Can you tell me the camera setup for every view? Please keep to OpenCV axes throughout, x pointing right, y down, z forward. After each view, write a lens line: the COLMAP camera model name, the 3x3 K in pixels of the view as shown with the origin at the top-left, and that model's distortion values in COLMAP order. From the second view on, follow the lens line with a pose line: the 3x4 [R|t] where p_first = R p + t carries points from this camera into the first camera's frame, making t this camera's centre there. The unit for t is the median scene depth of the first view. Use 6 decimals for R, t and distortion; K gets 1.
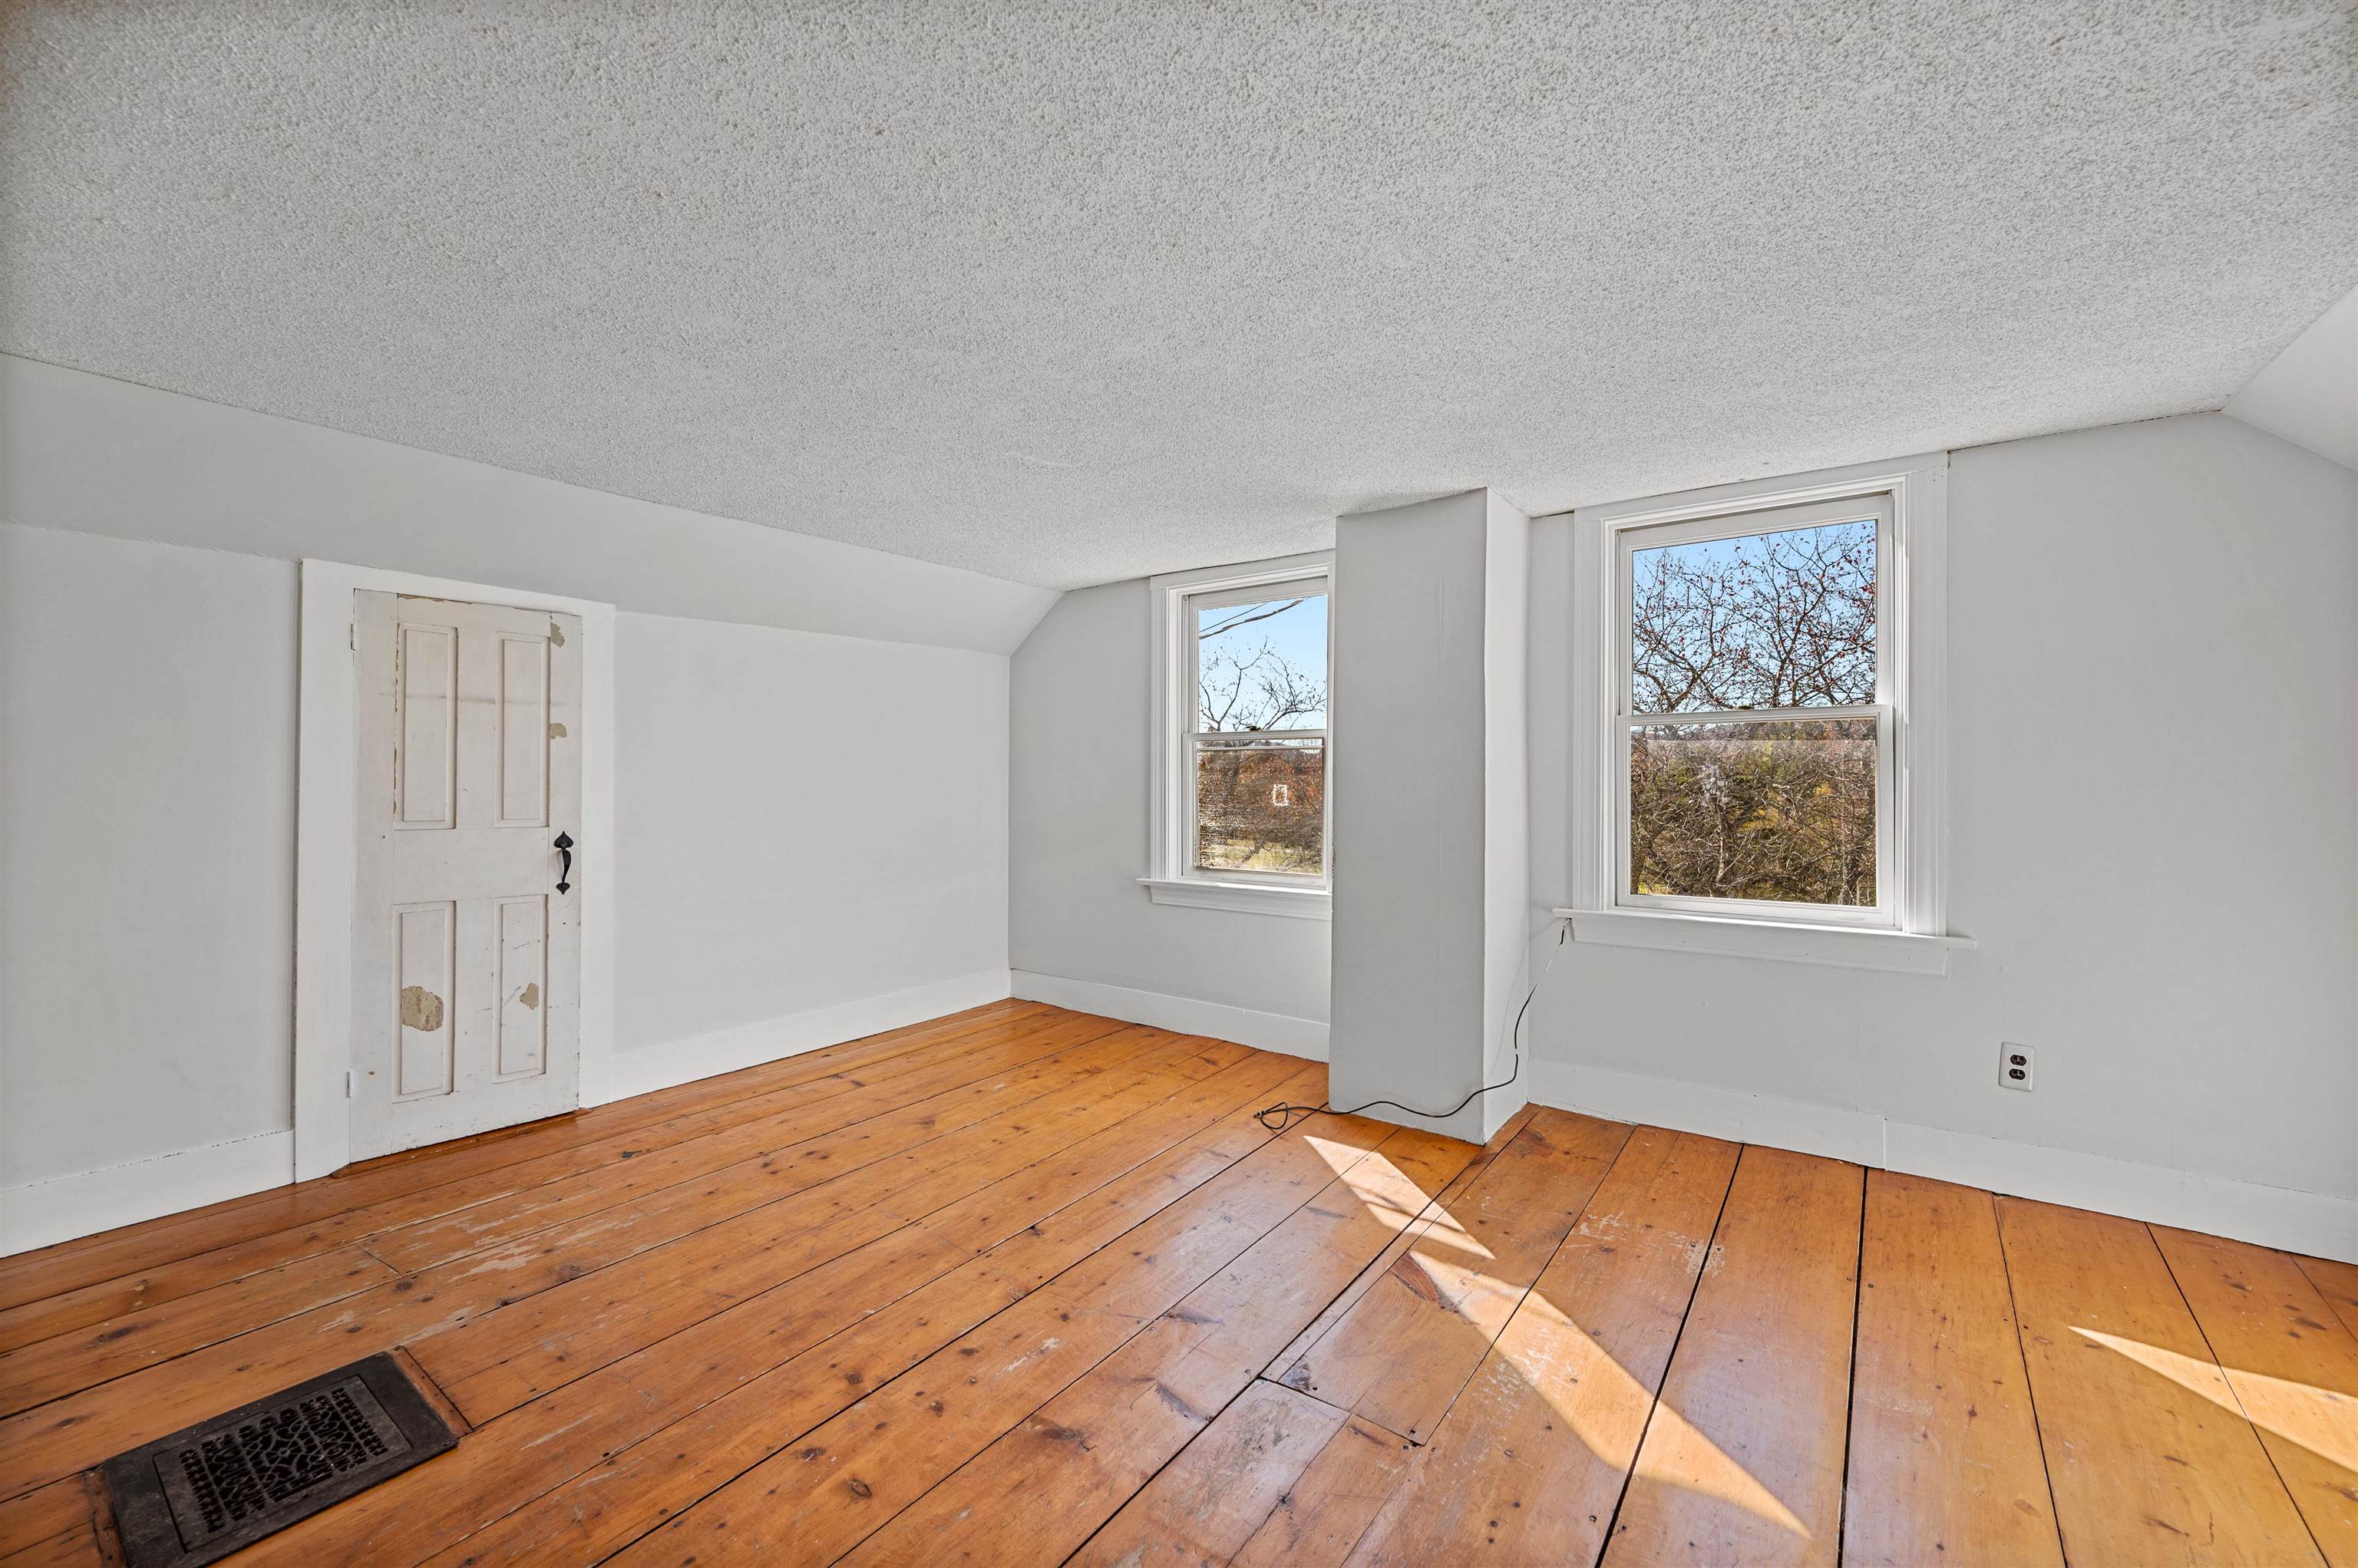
lens RADIAL K [[938.9, 0, 1163.8], [0, 938.9, 777.9], [0, 0, 1]] dist [-0.001073, 0.000302]
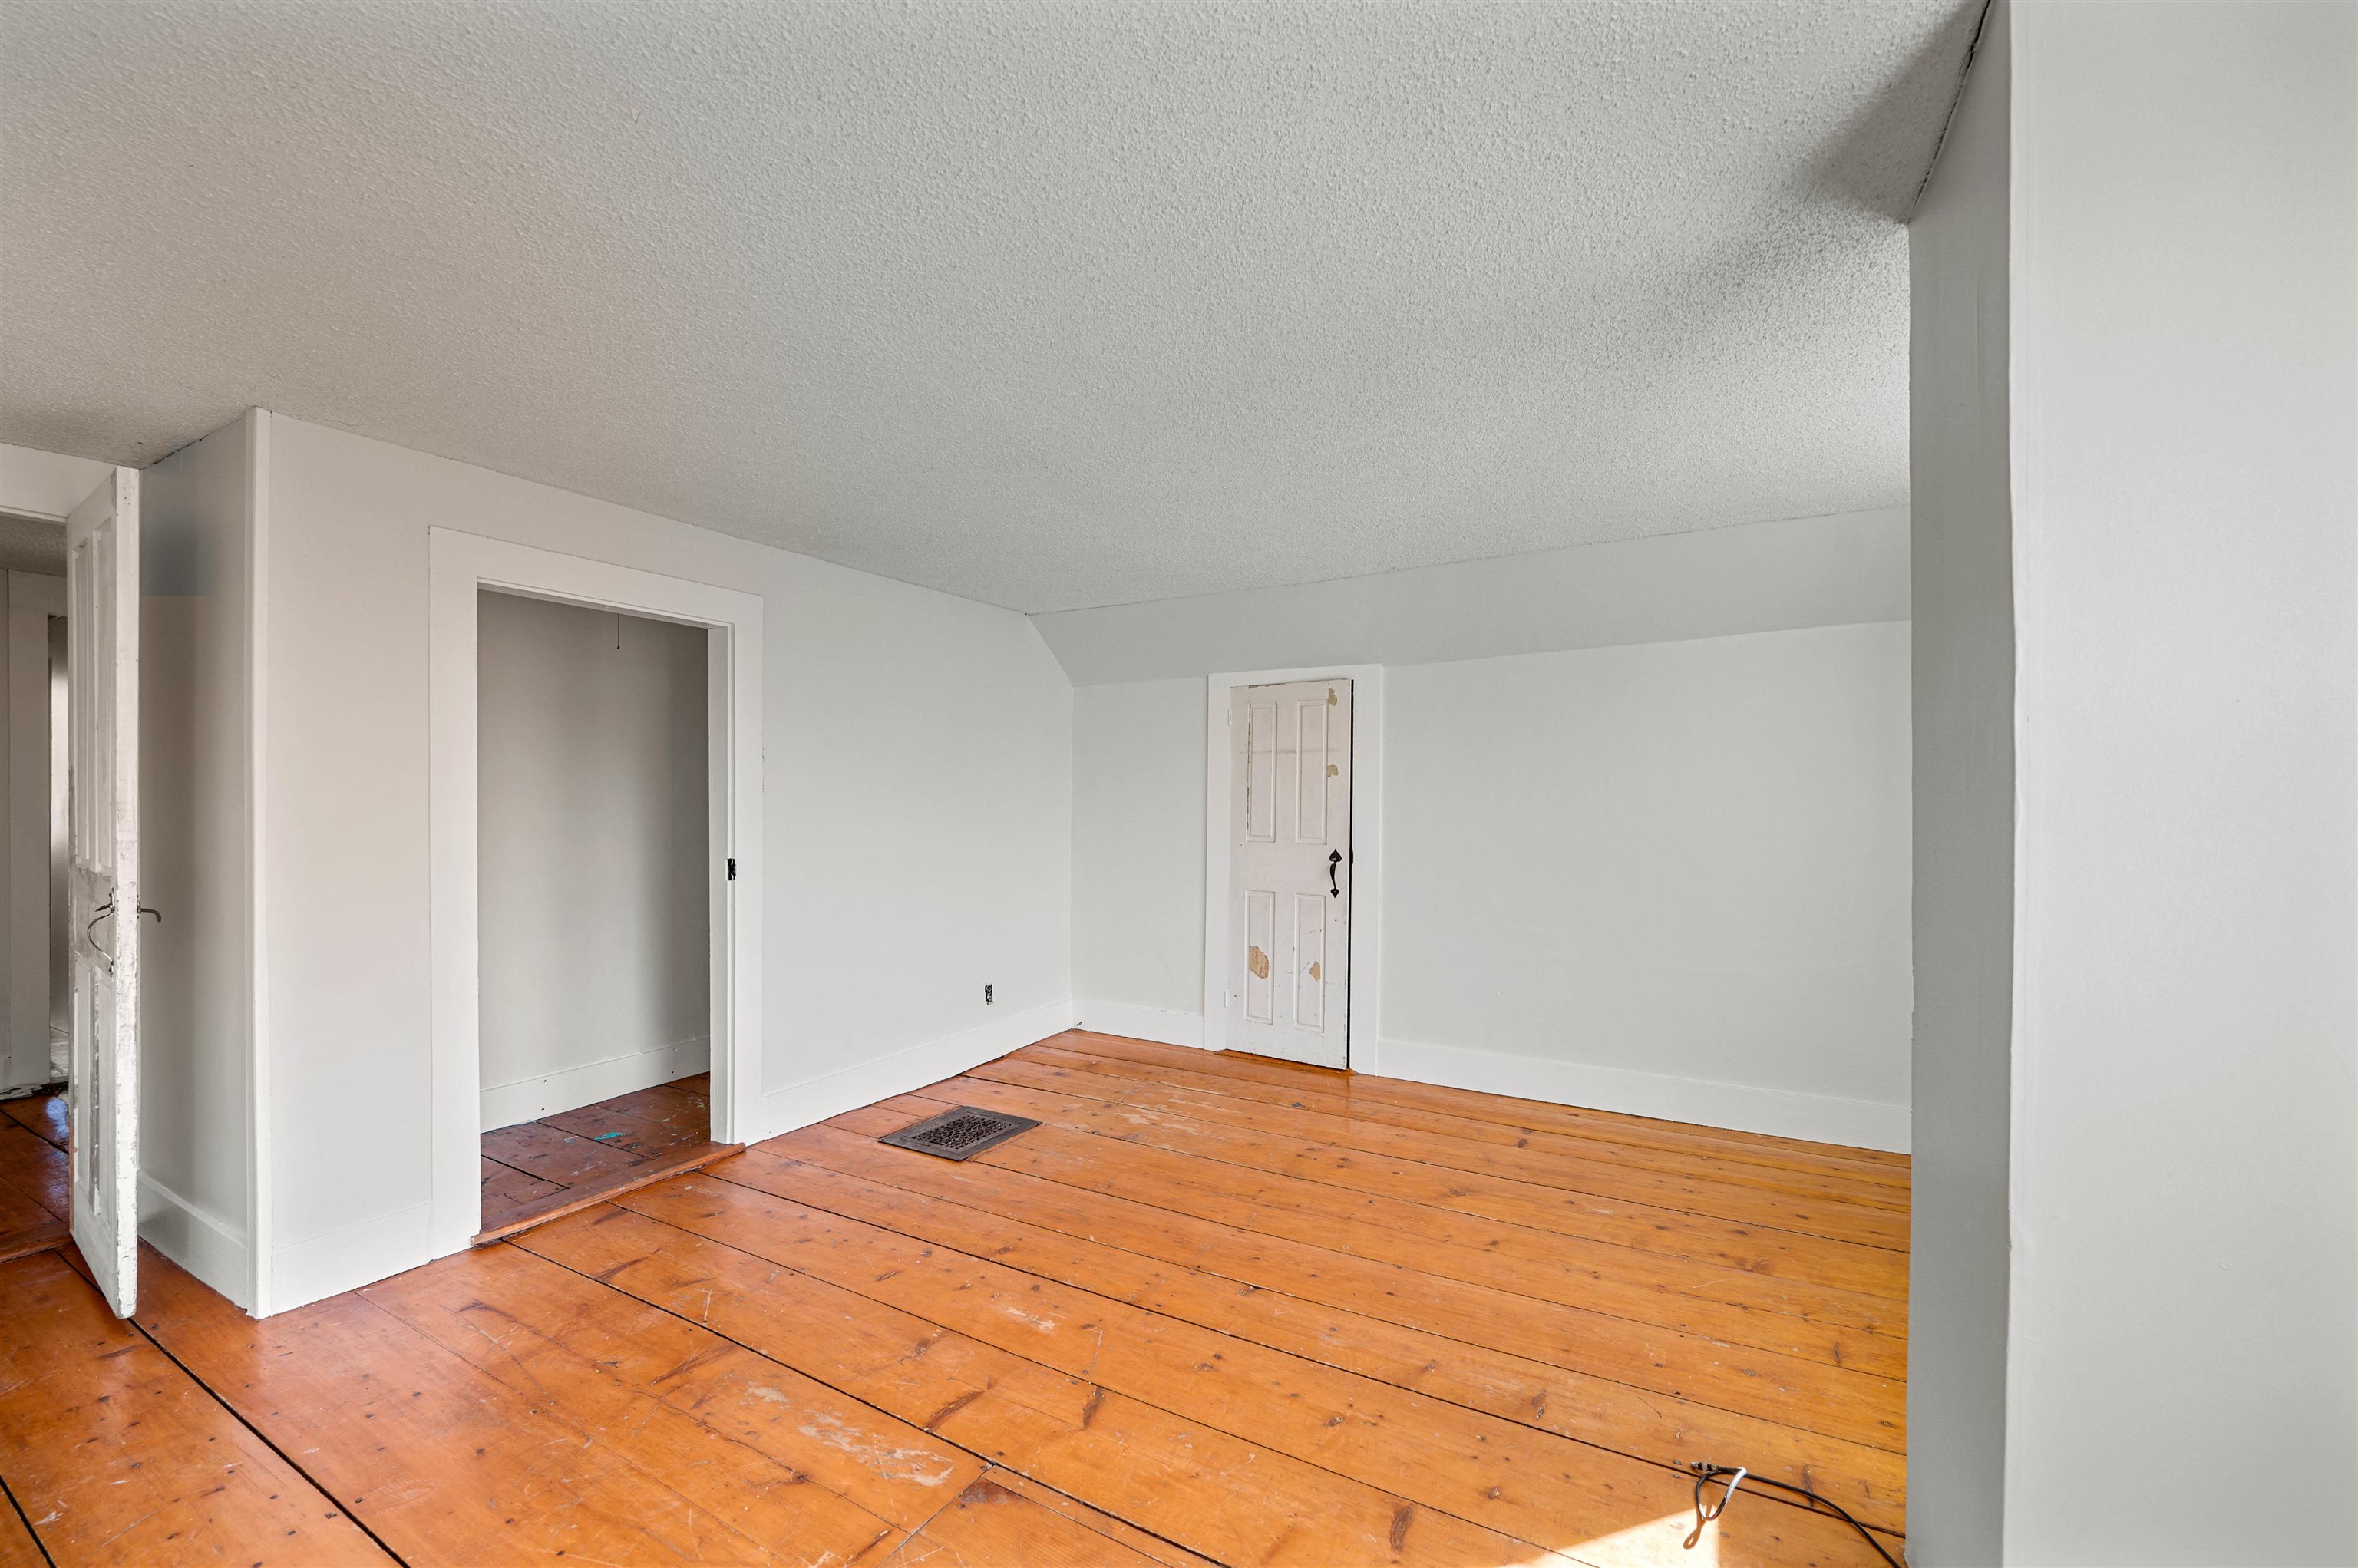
lens RADIAL K [[938.9, 0, 1175.9], [0, 938.9, 802.8], [0, 0, 1]] dist [-0.001073, 0.000302]
pose [[0.119168, 0.000208, -0.992874, 0.672469], [-0.002134, 0.999998, -0.000047, -0.005948], [0.992872, 0.002124, 0.119168, 0.692006]]
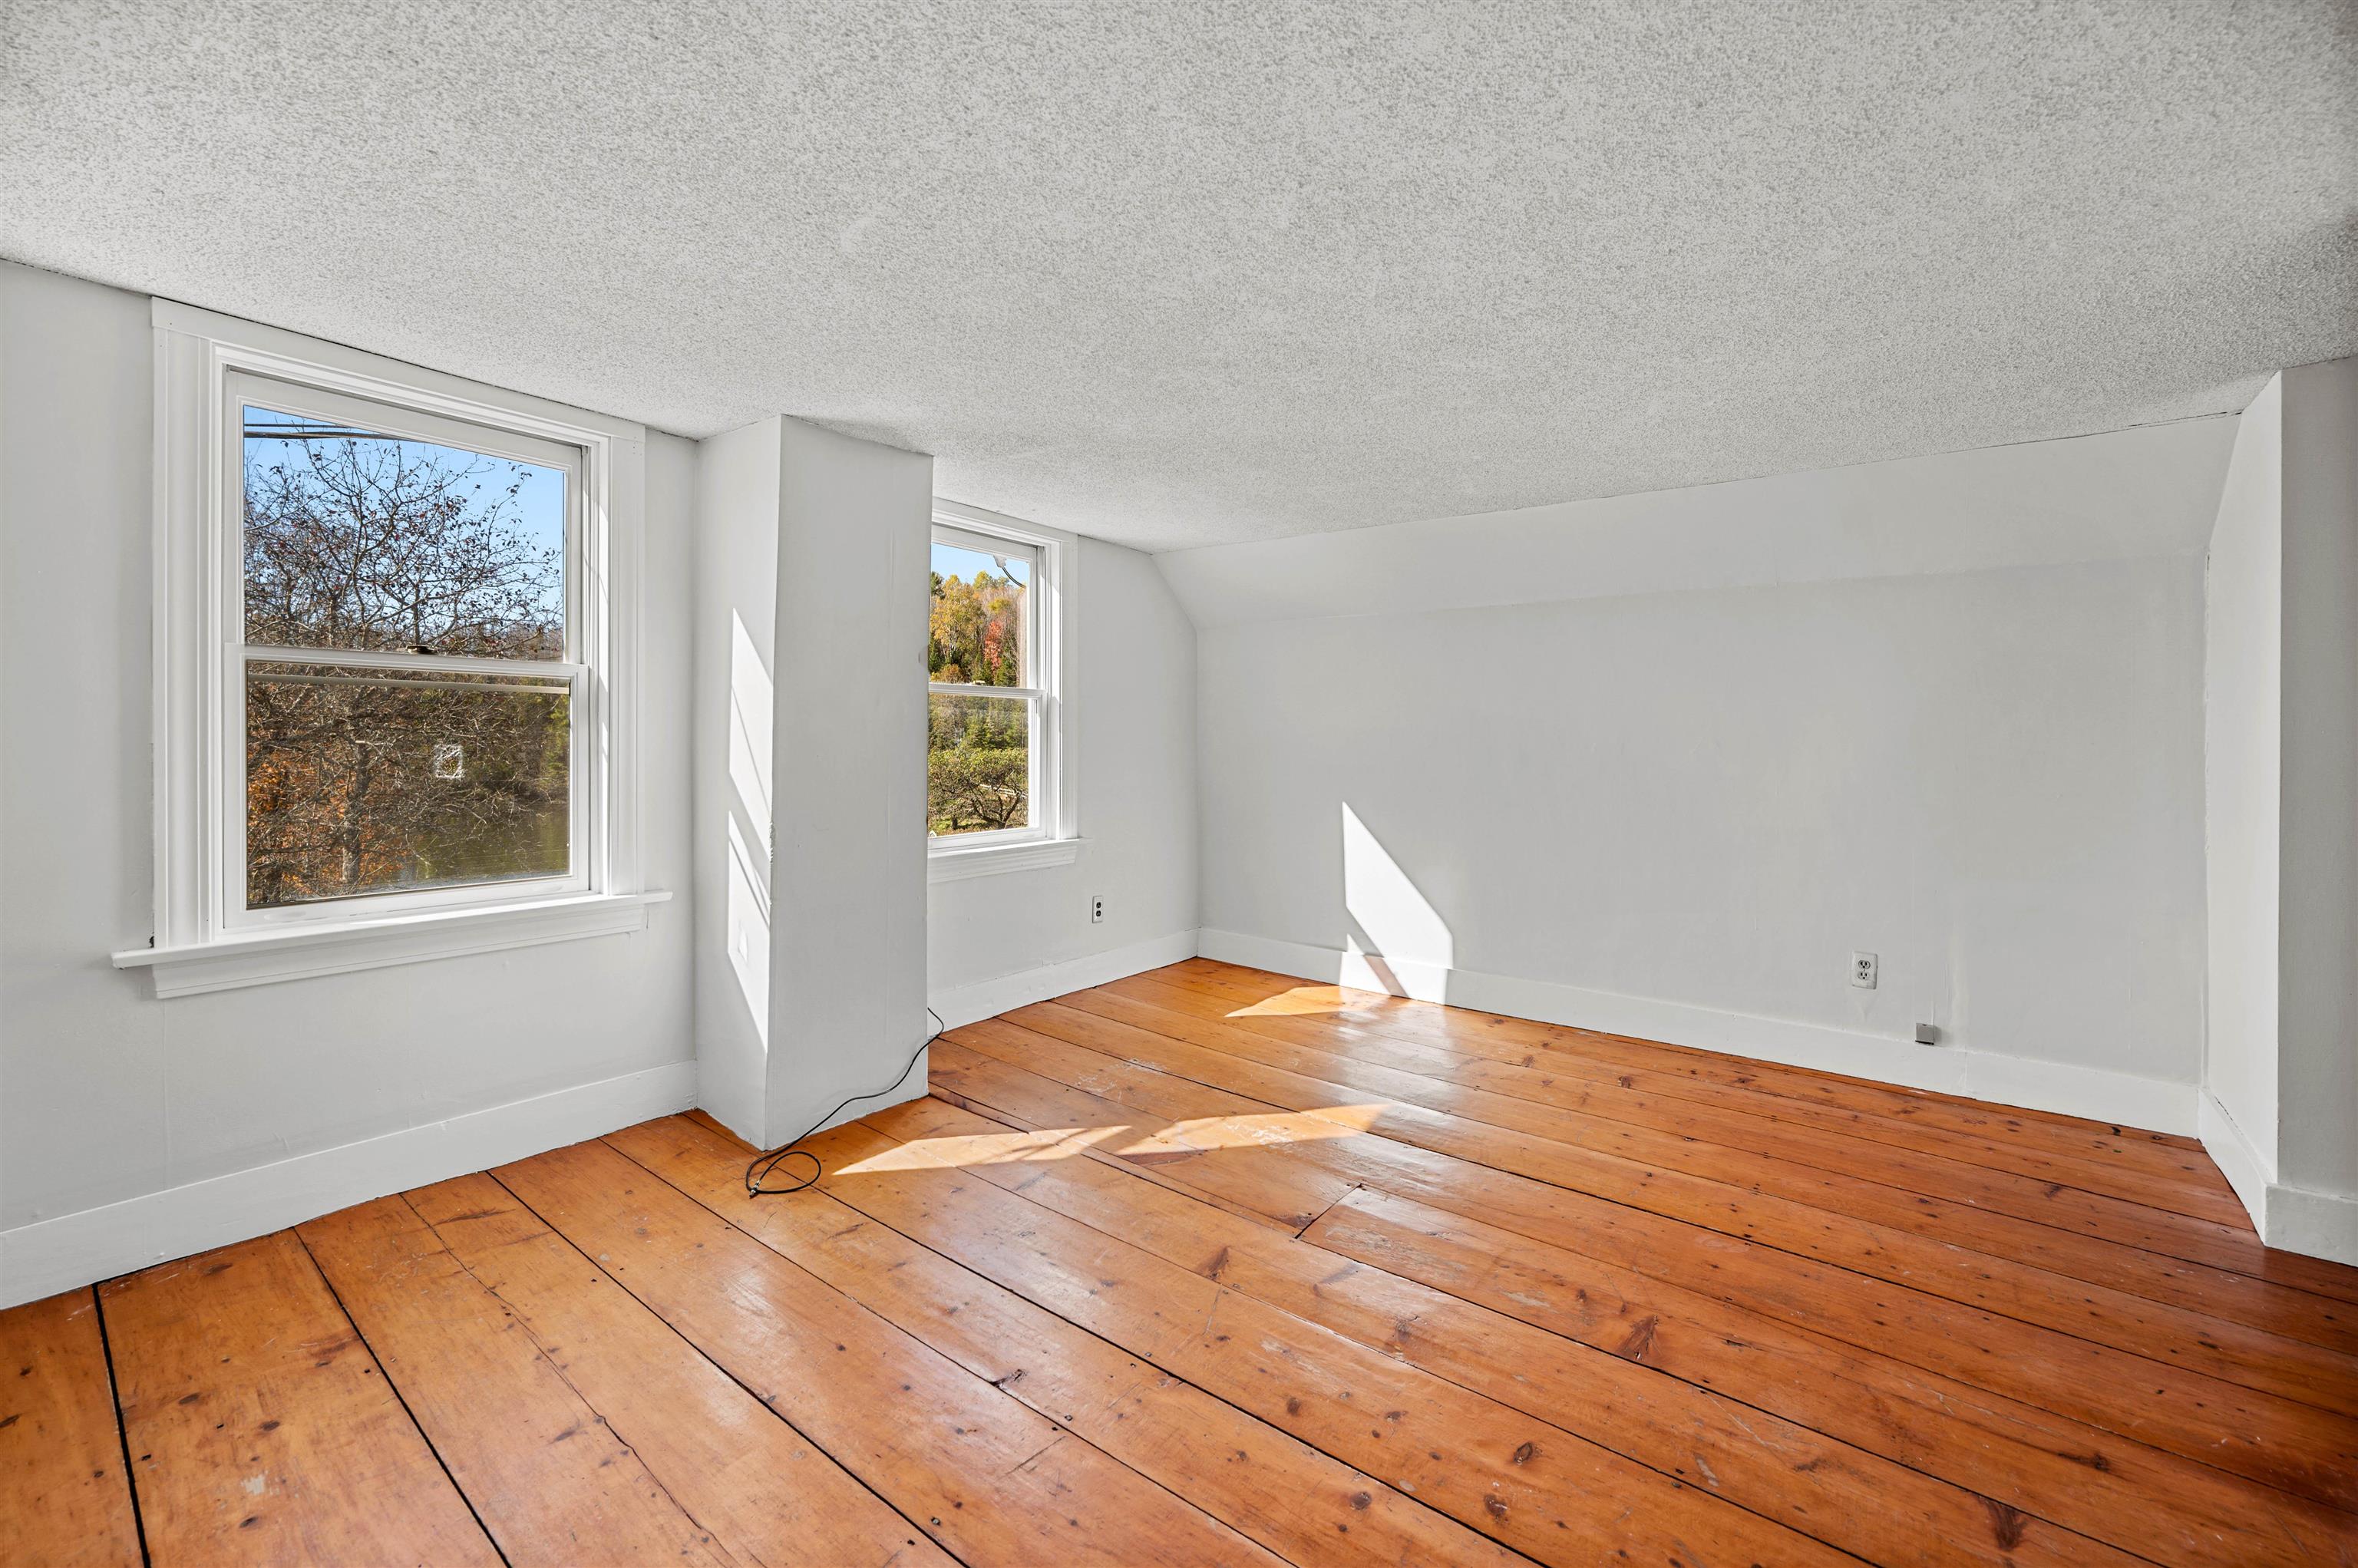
lens RADIAL K [[938.9, 0, 1202.4], [0, 938.9, 740.5], [0, 0, 1]] dist [-0.001073, 0.000302]
pose [[0.009895, -0.001144, 0.999950, -0.714221], [-0.007720, 0.999969, 0.001221, -0.000580], [-0.999921, -0.007732, 0.009886, 0.721304]]
